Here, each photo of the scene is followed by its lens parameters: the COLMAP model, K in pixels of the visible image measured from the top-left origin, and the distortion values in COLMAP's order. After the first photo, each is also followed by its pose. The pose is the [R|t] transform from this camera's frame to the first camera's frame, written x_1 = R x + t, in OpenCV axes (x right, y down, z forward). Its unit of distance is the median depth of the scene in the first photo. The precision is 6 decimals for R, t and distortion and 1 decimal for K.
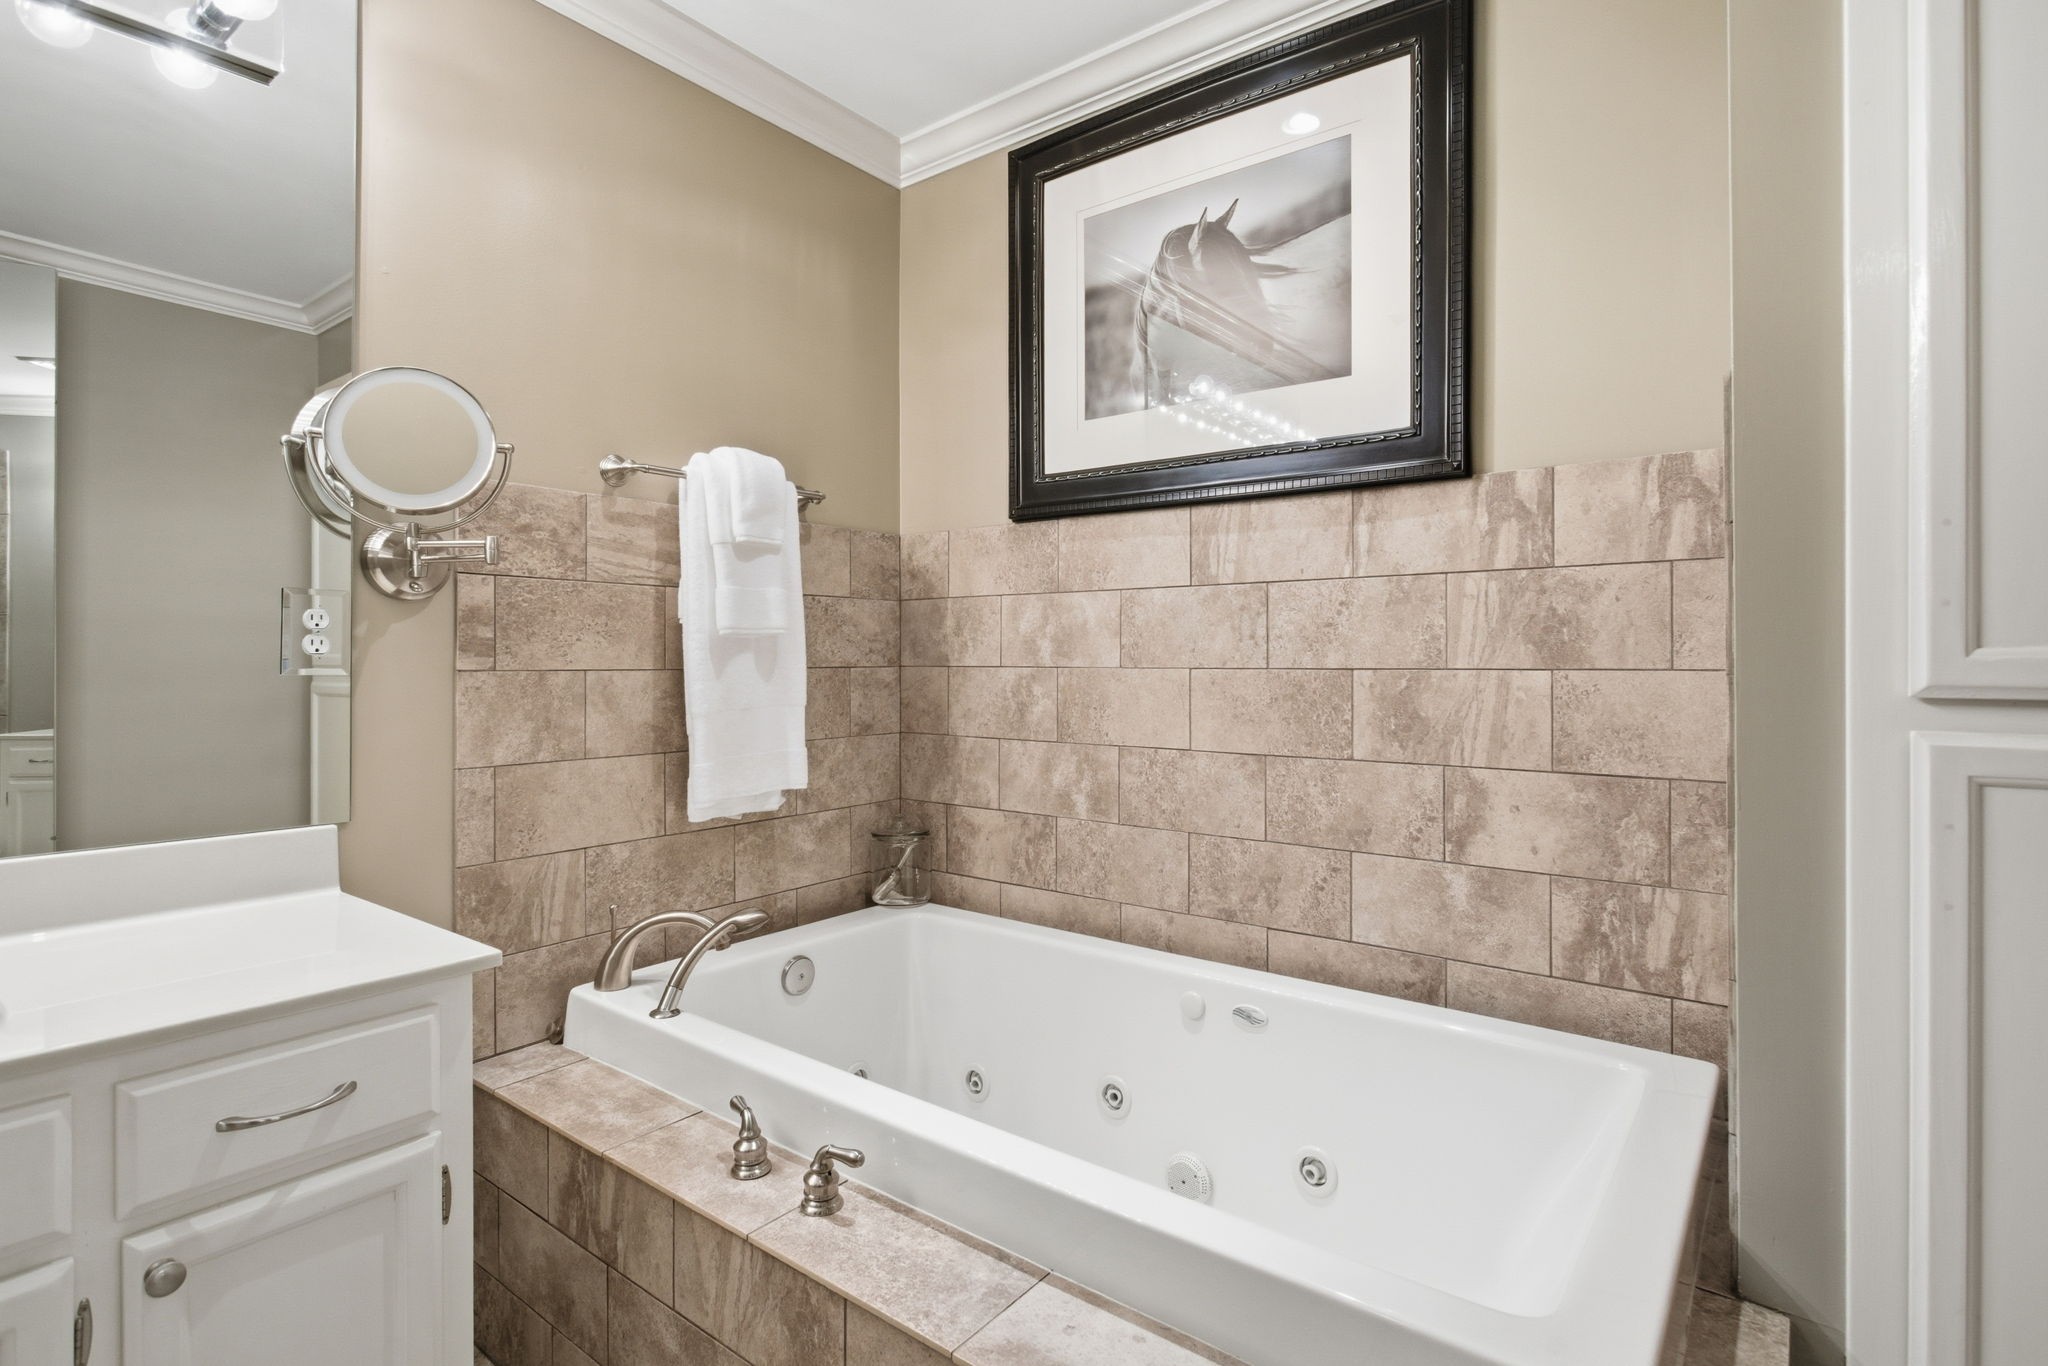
lens RADIAL K [[997.5, 0, 1096.8], [0, 997.5, 658.2], [0, 0, 1]] dist [-0.007772, 0.002049]
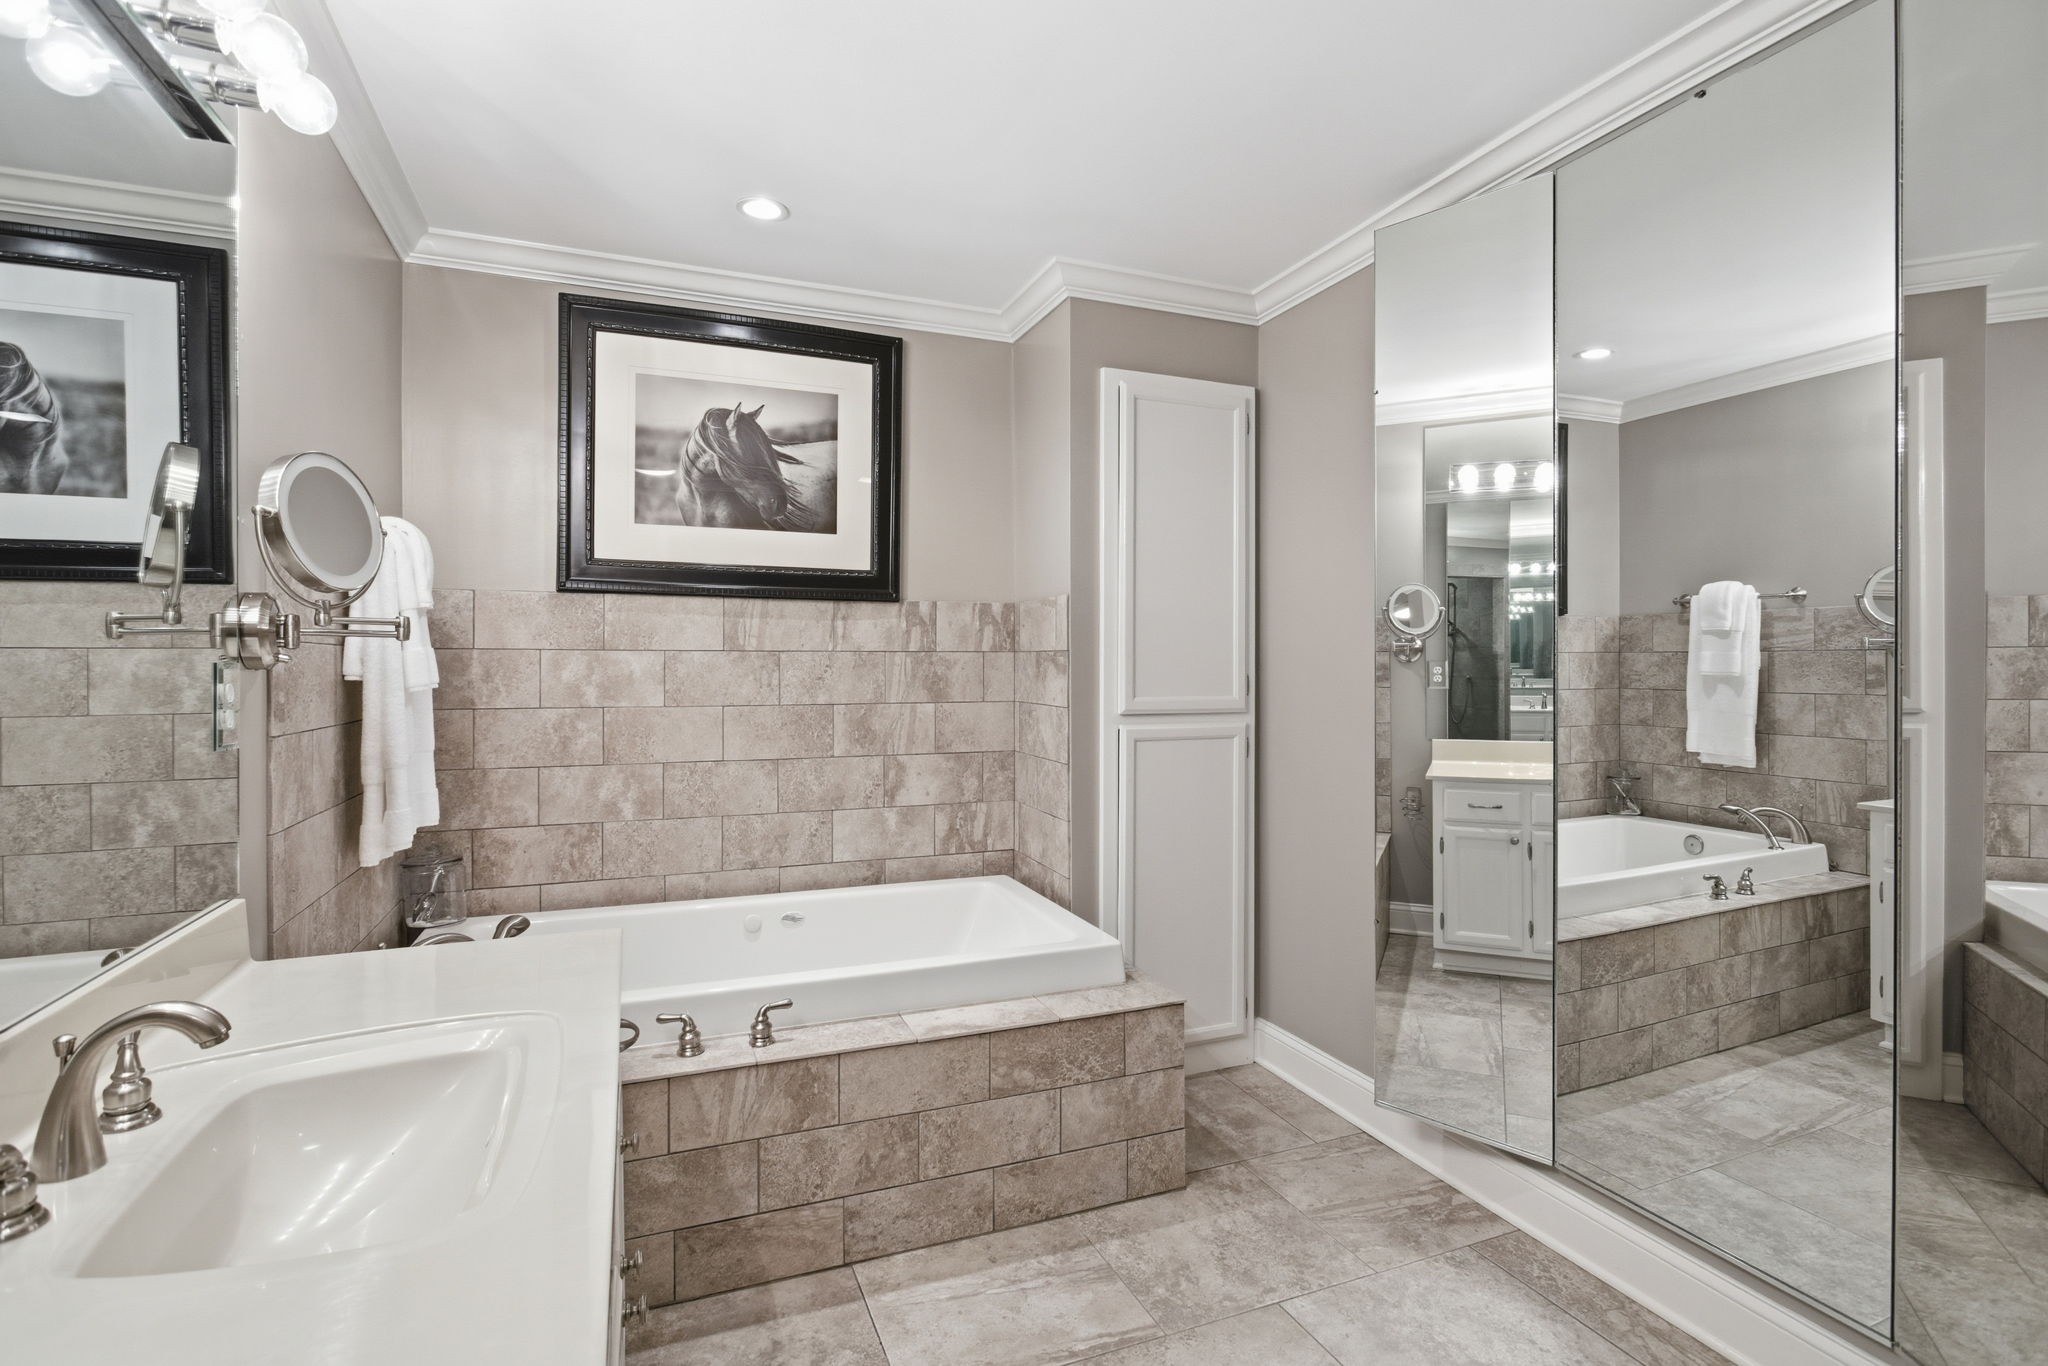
lens RADIAL K [[997.5, 0, 1010.6], [0, 997.5, 675.4], [0, 0, 1]] dist [-0.007772, 0.002049]
pose [[0.518552, -0.008489, 0.855004, -0.995631], [-0.004464, 0.999910, 0.012635, -0.058663], [-0.855035, -0.010368, 0.518467, -0.144697]]
